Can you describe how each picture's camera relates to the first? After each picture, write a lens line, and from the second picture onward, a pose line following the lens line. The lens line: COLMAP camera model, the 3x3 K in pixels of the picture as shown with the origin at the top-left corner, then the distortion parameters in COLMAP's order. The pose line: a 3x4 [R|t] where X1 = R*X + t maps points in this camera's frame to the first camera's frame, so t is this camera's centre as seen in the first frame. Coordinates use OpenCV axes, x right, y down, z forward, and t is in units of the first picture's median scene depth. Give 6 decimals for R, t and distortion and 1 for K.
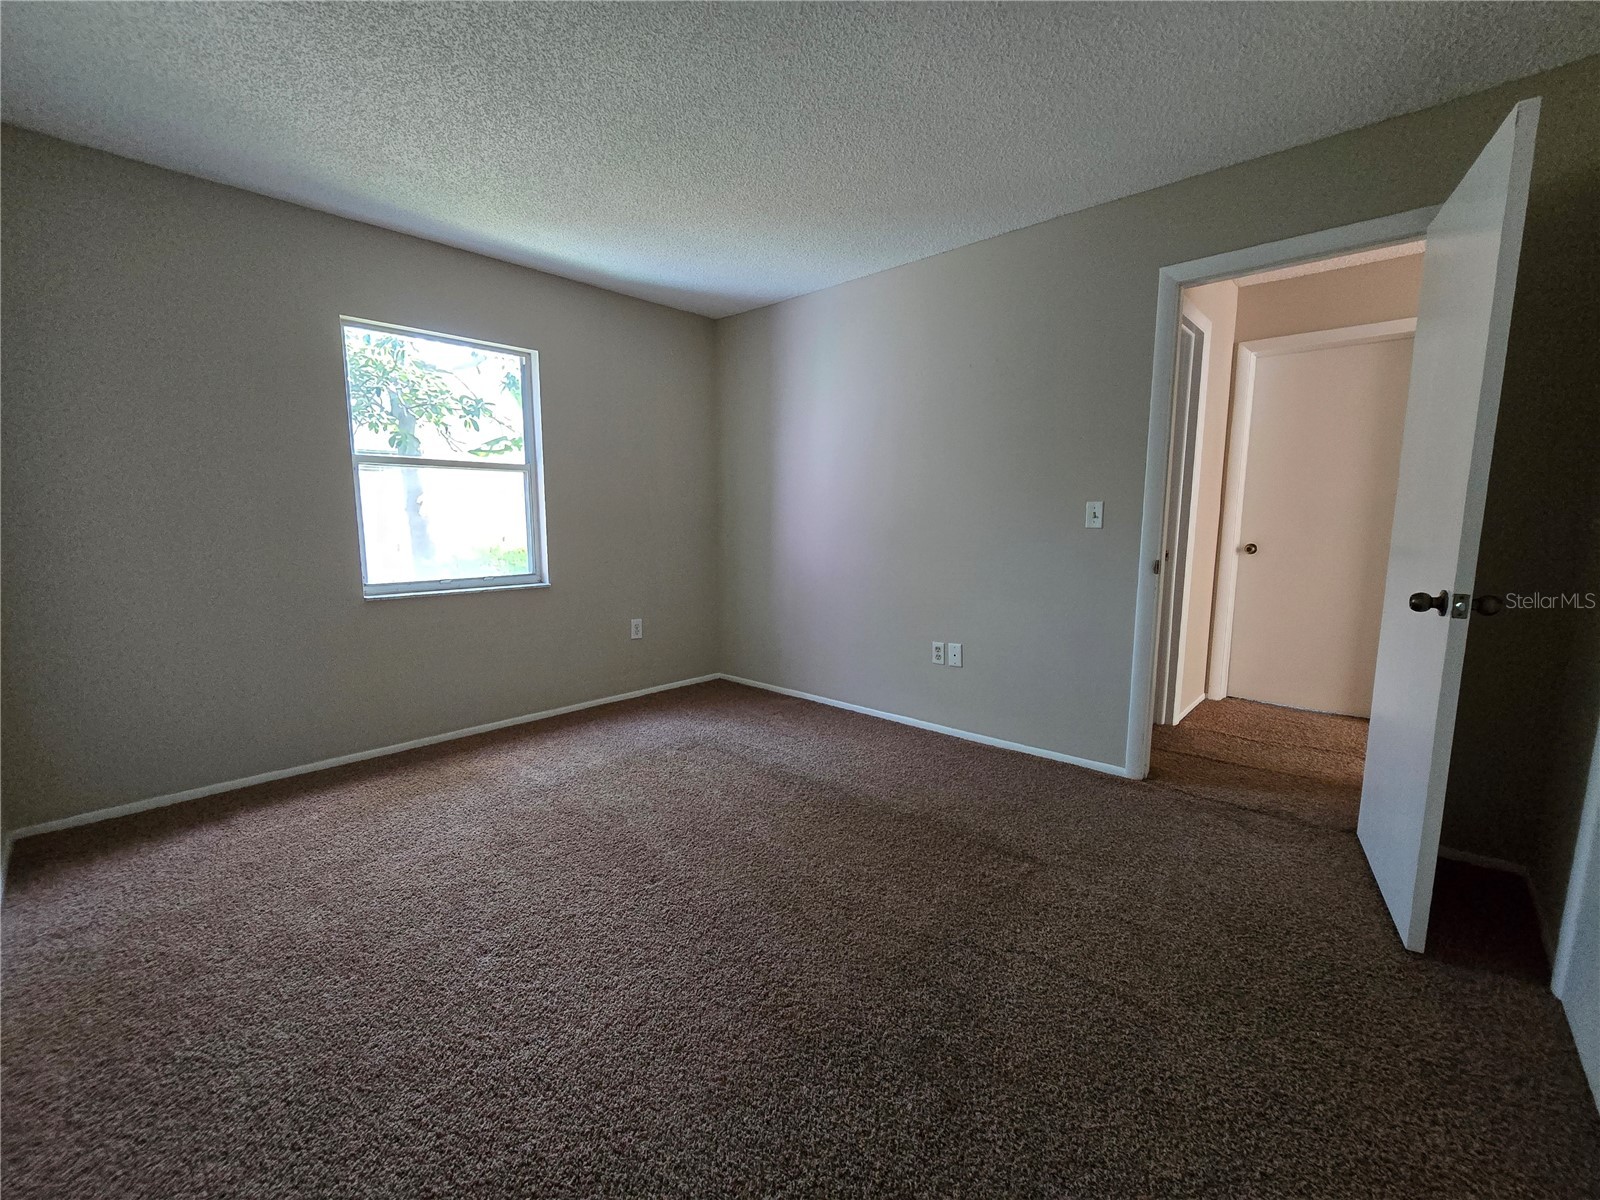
lens RADIAL K [[652.0, 0, 795.7], [0, 652.0, 602.7], [0, 0, 1]] dist [-0.003601, 0.000489]
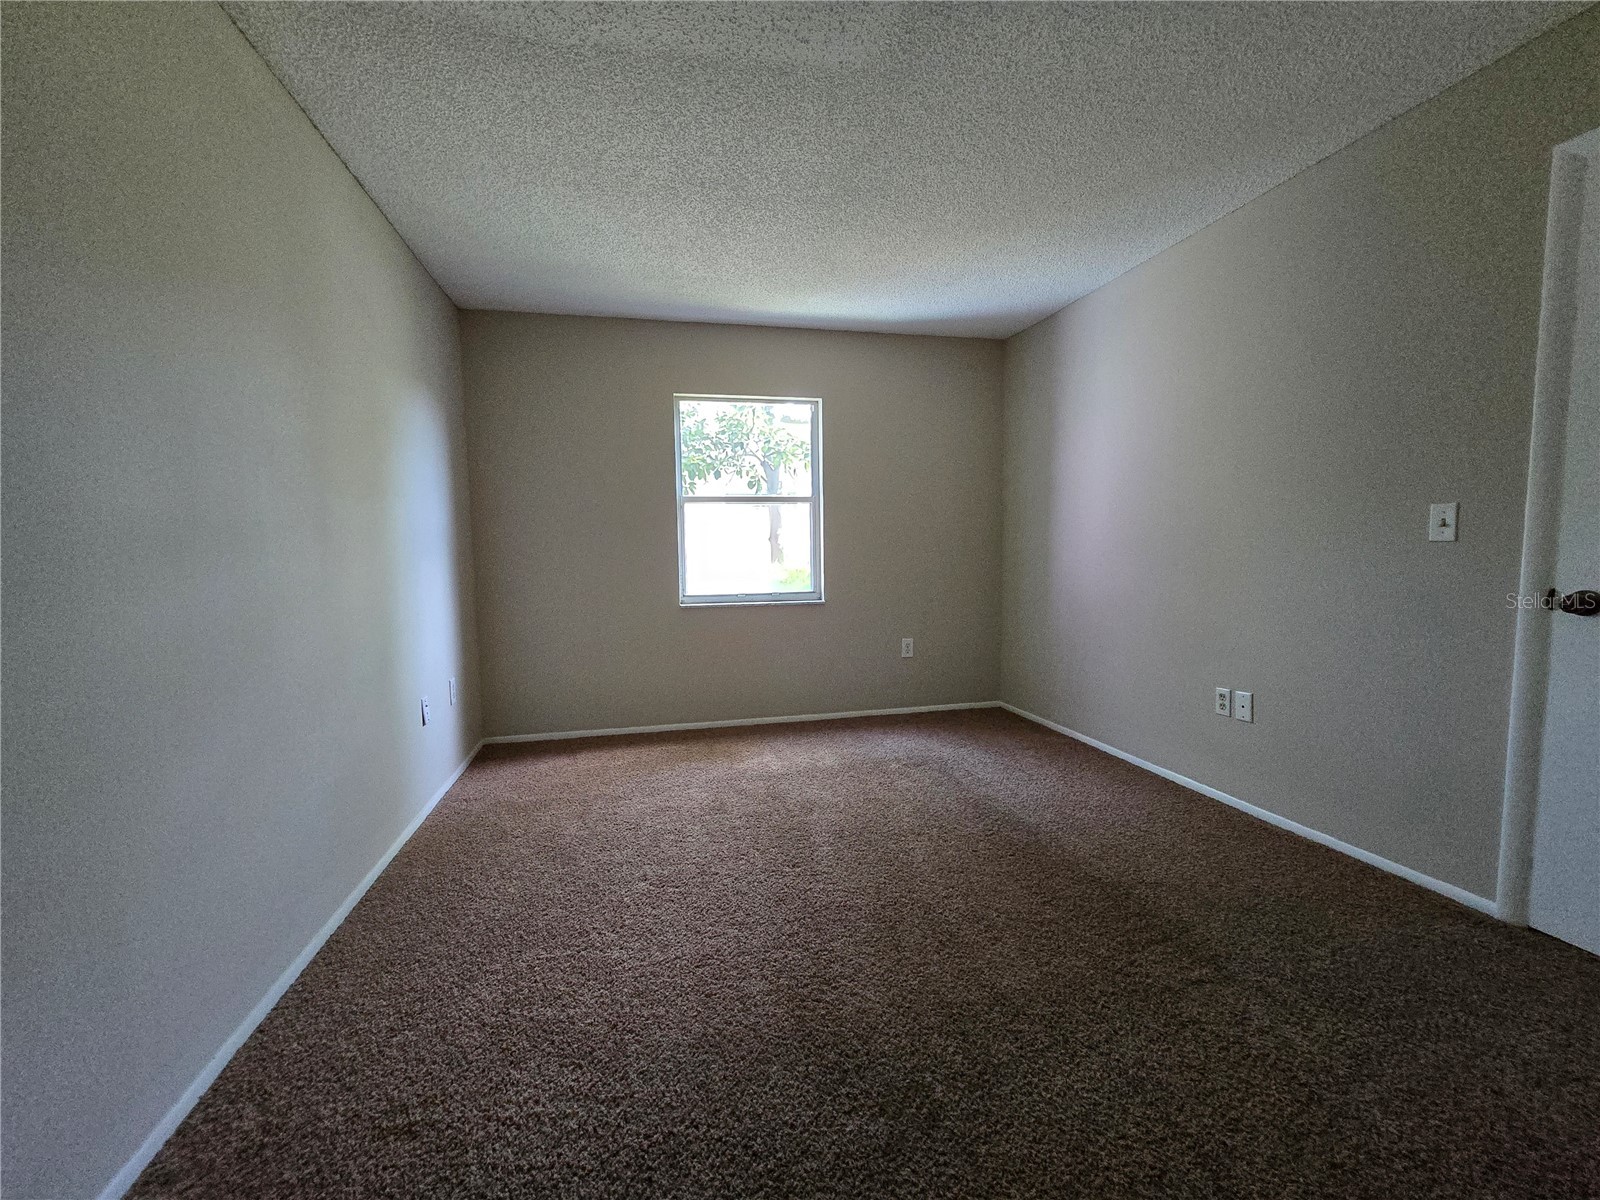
lens RADIAL K [[652.0, 0, 795.7], [0, 652.0, 602.7], [0, 0, 1]] dist [-0.003601, 0.000489]
pose [[0.832089, 0.033303, -0.553641, 0.240428], [-0.057383, 0.998008, -0.026210, 0.007670], [0.551665, 0.053578, 0.832343, 0.040278]]
